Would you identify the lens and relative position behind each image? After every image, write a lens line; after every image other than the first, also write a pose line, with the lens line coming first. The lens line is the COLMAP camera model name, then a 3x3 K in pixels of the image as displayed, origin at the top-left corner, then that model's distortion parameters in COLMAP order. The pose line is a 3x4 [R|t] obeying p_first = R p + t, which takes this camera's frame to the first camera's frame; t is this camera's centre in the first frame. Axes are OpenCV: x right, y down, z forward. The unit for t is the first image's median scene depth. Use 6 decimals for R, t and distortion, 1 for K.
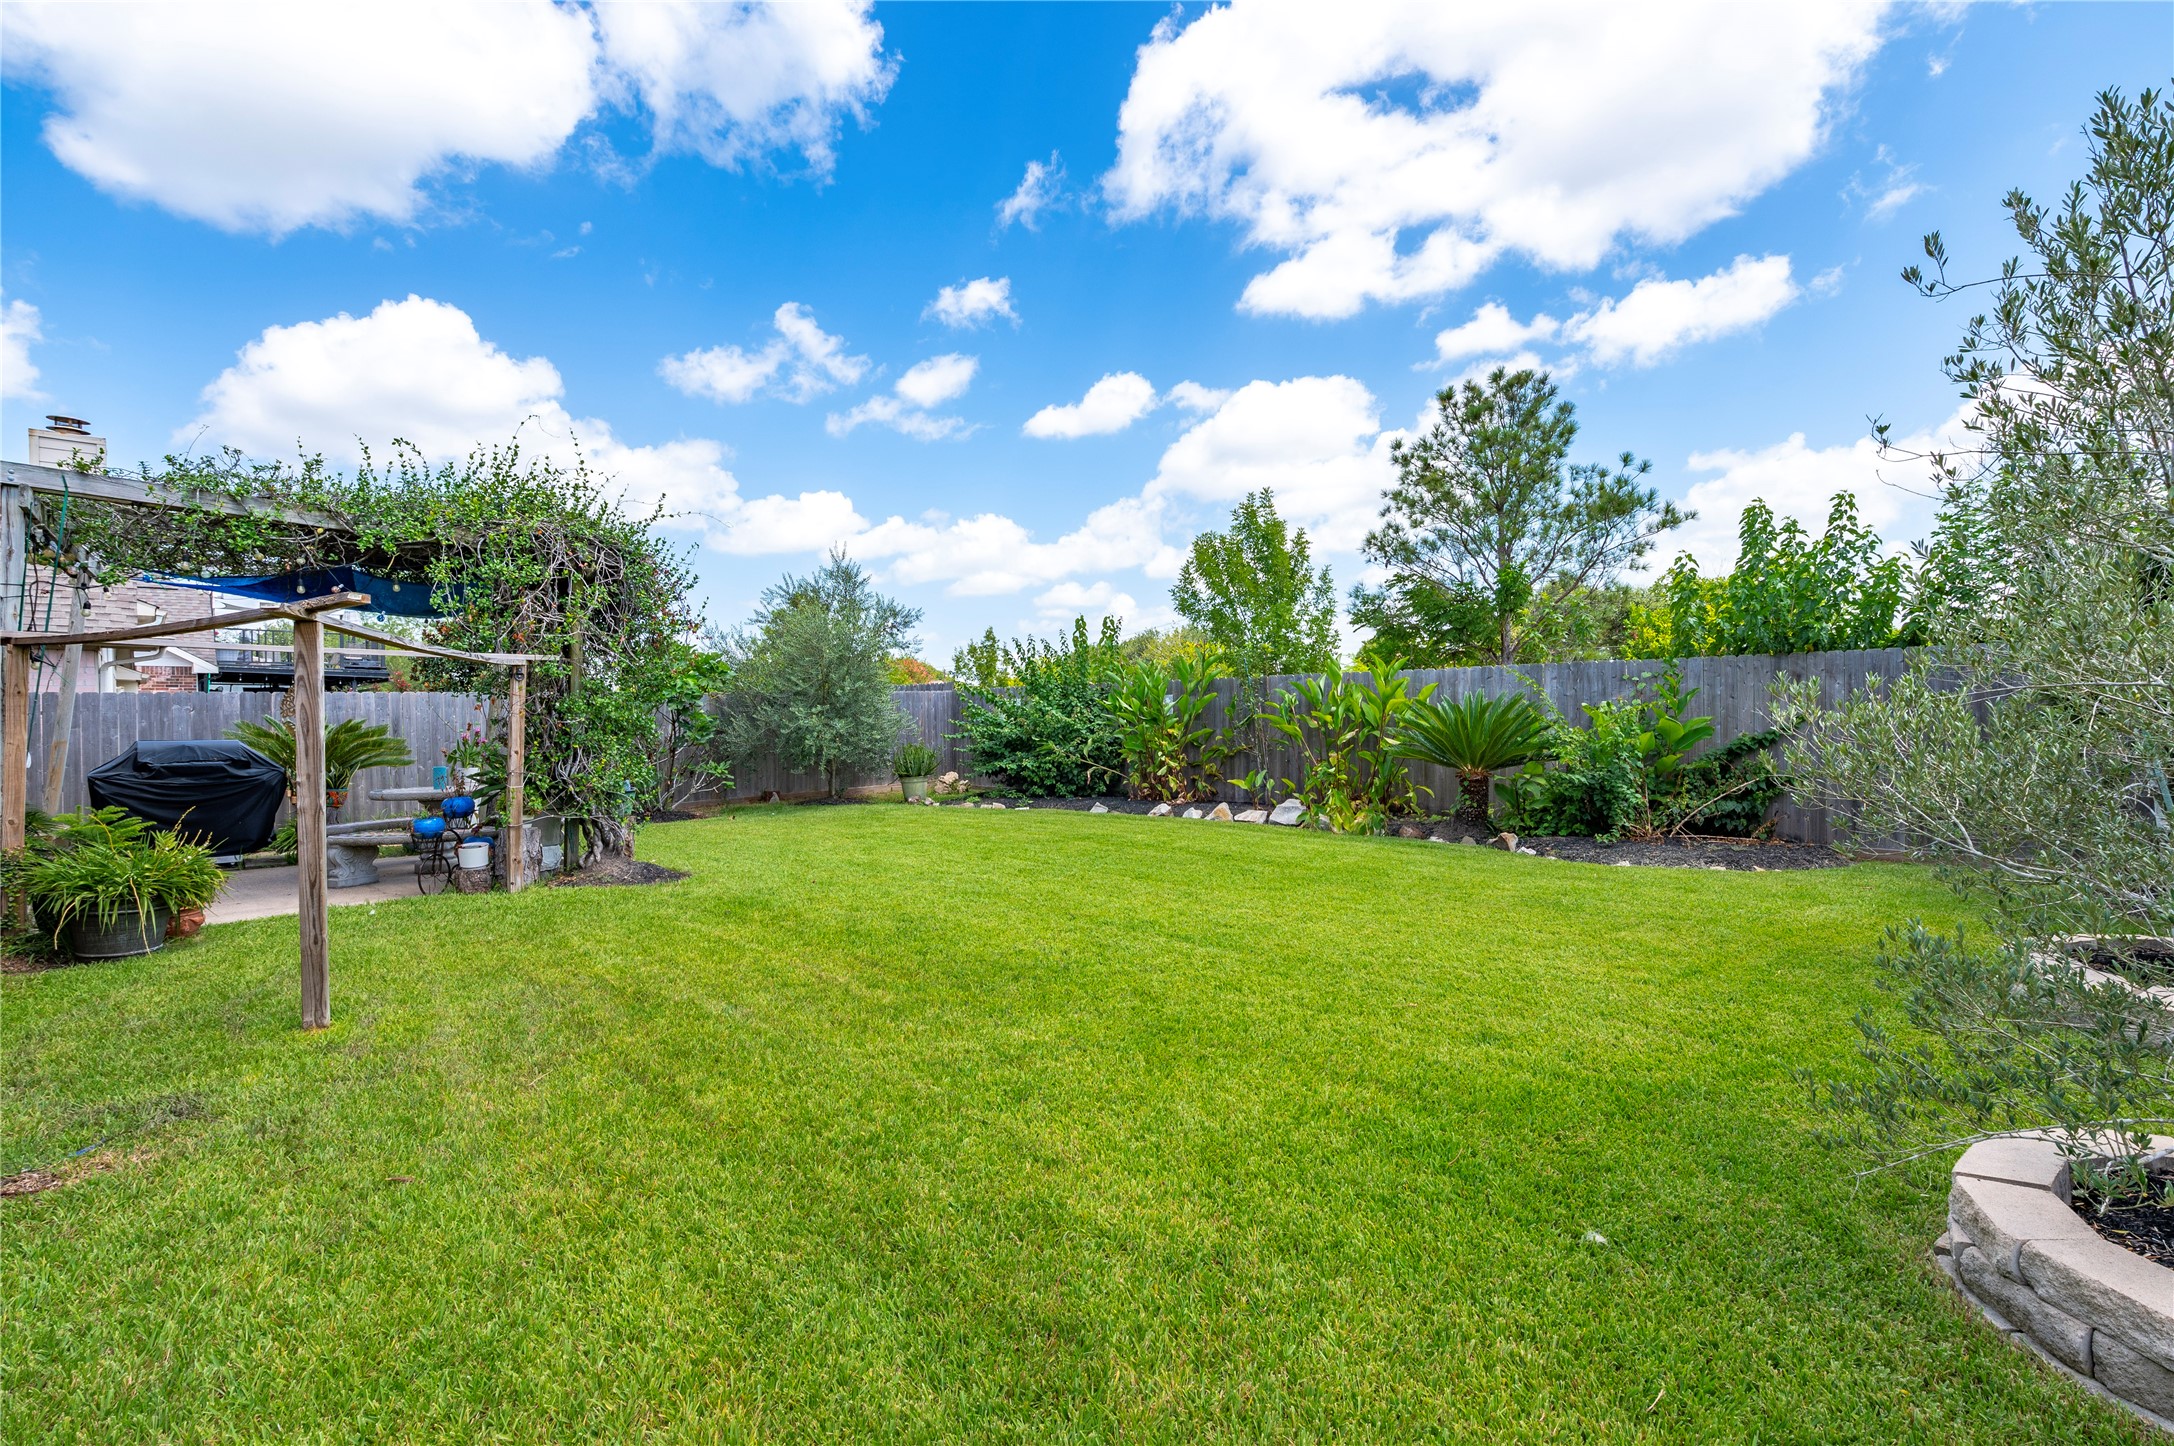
lens RADIAL K [[966.7, 0, 1087.0], [0, 966.7, 723.0], [0, 0, 1]] dist [0.000630, -0.000157]
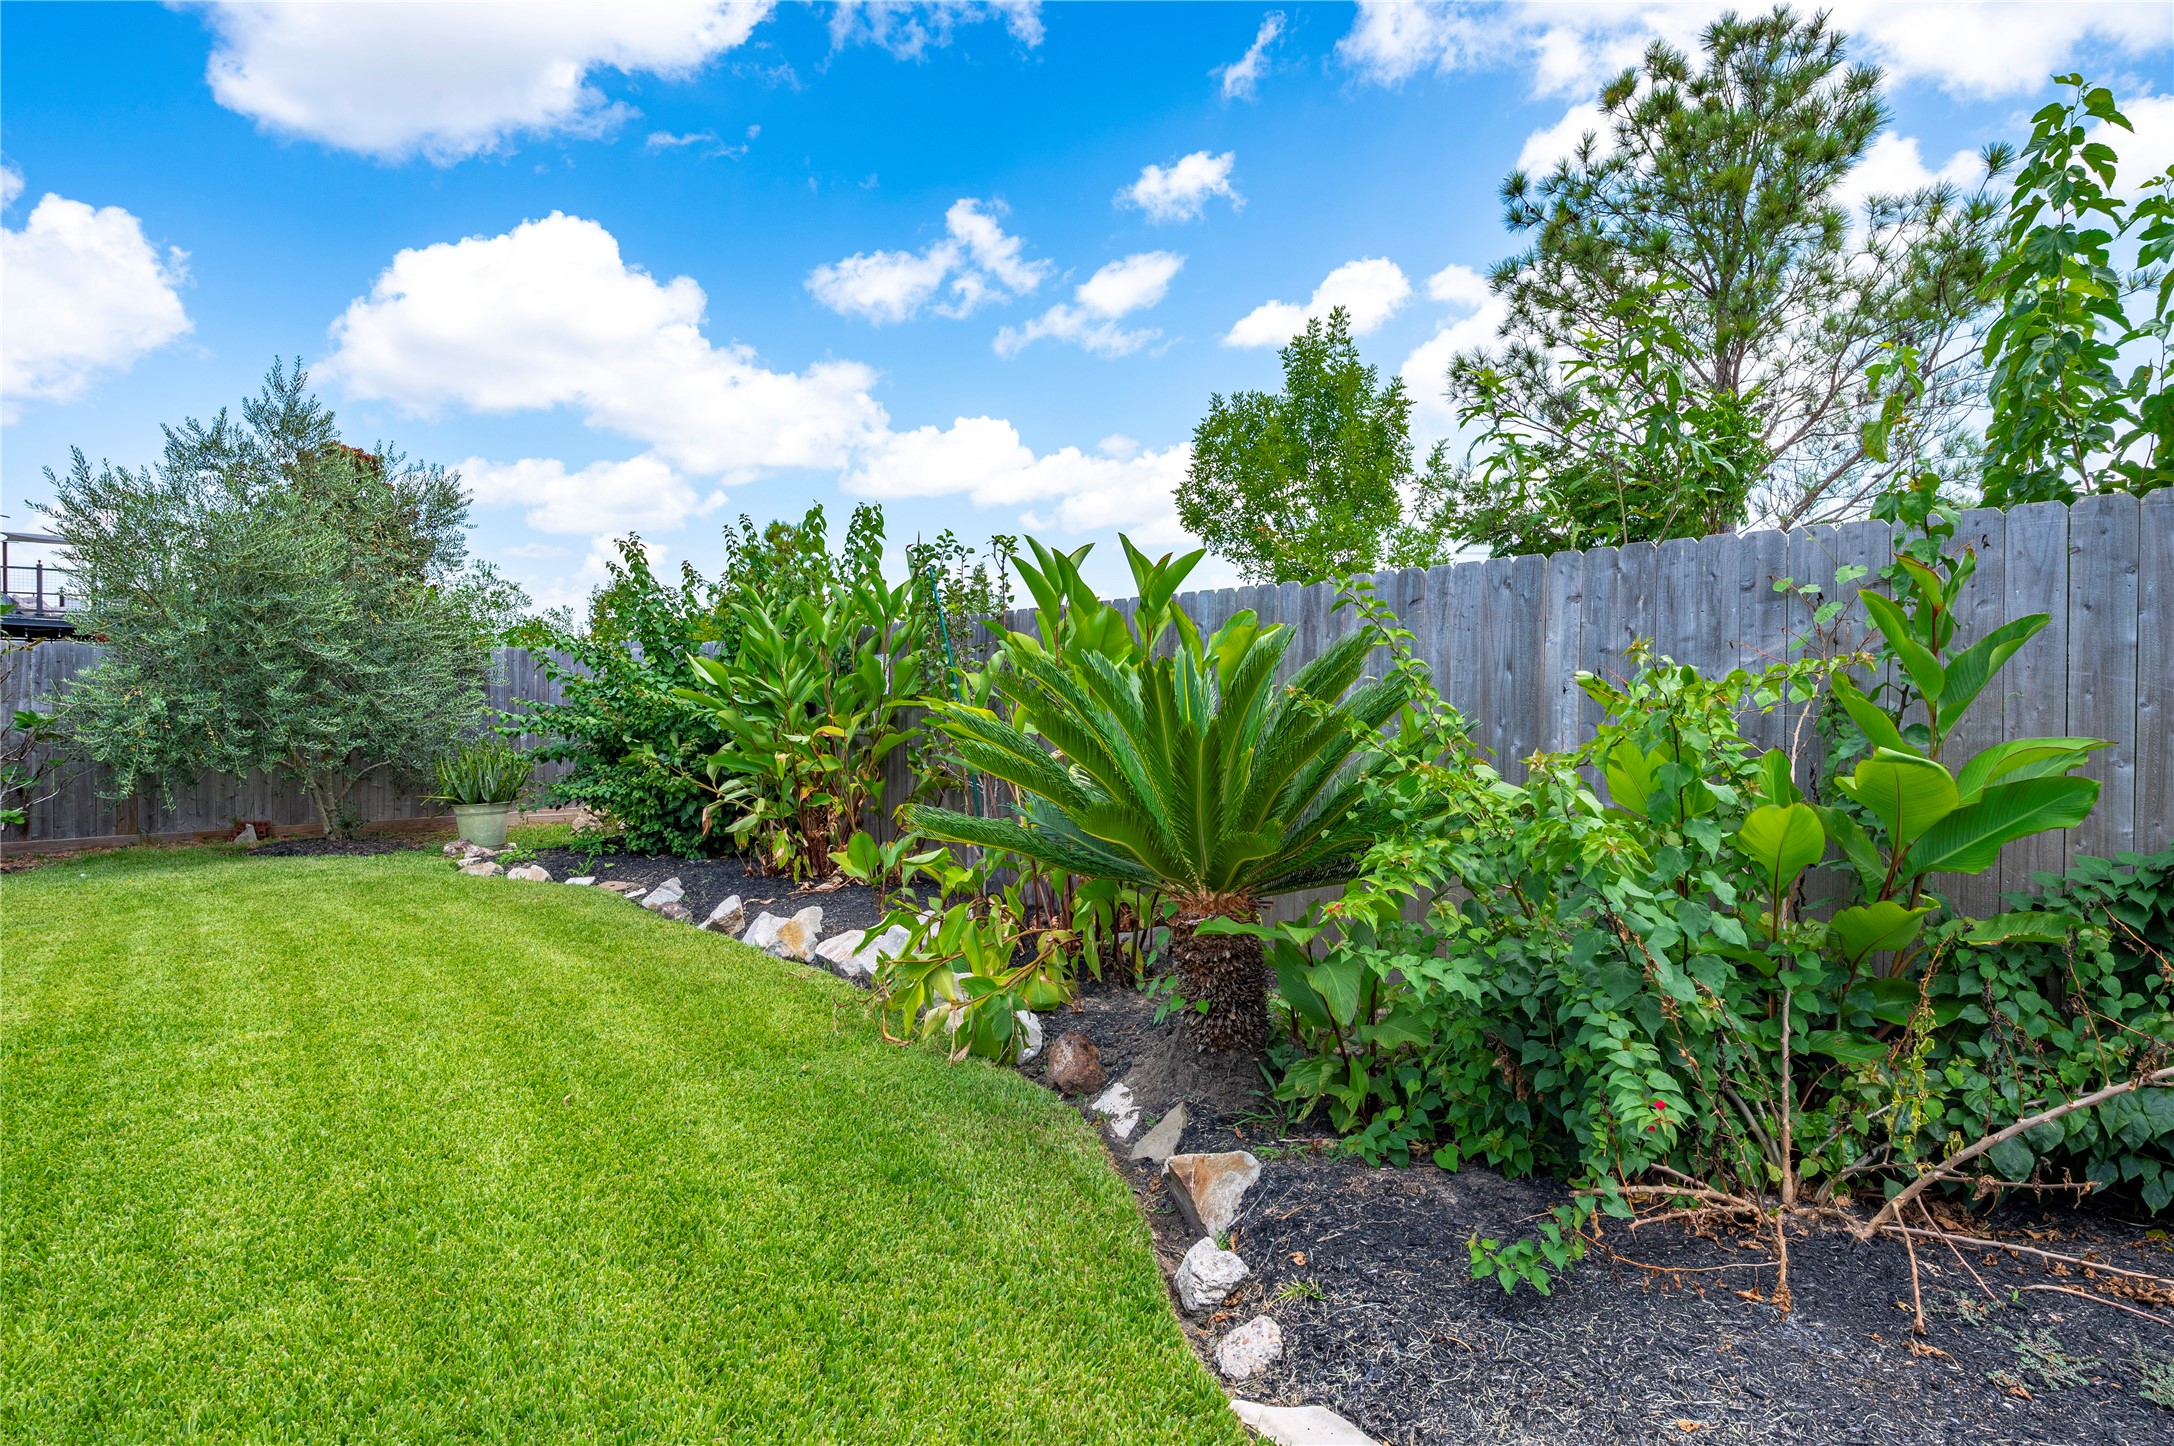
lens RADIAL K [[1201.0, 0, 1087.0], [0, 1201.0, 723.0], [0, 0, 1]] dist [-0.001299, -0.000052]
pose [[0.983029, 0.017420, -0.182620, 0.222536], [-0.014514, 0.999746, 0.017236, -0.004842], [0.182874, -0.014293, 0.983032, 0.322962]]
